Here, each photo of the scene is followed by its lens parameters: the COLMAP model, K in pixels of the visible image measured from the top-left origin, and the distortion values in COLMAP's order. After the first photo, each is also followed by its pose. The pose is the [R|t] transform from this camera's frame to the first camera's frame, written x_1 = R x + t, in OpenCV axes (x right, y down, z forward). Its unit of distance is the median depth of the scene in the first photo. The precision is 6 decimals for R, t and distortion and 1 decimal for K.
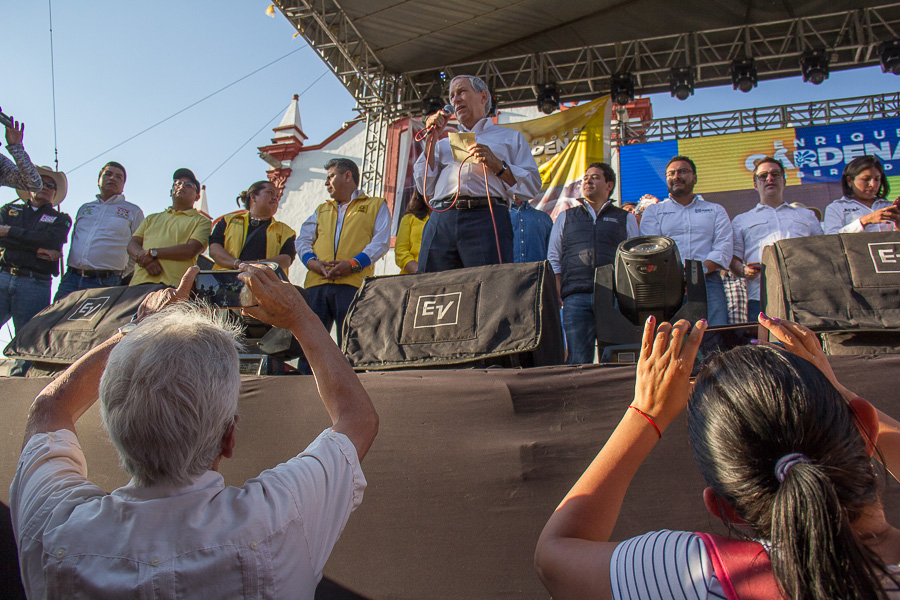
lens RADIAL K [[752.1, 0, 450.0], [0, 752.1, 300.0], [0, 0, 1]] dist [-0.196125, 0.262871]
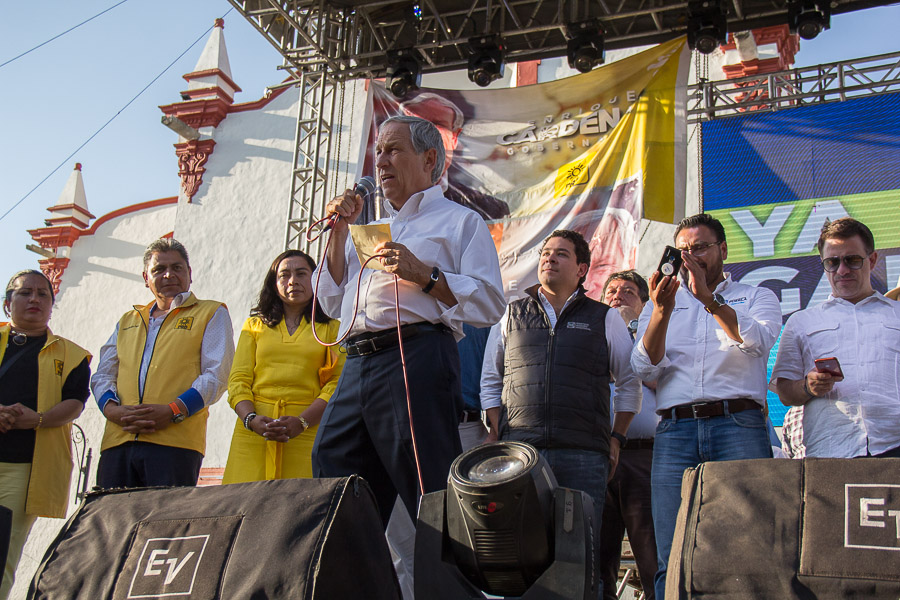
lens RADIAL K [[1177.3, 0, 467.8], [0, 1177.3, 301.0], [0, 0, 1]] dist [0.009304, 1.047603]
pose [[0.998164, -0.010696, -0.059620, 0.090816], [0.011109, 0.999917, 0.006600, -0.065389], [0.059544, -0.007250, 0.998199, 0.002077]]
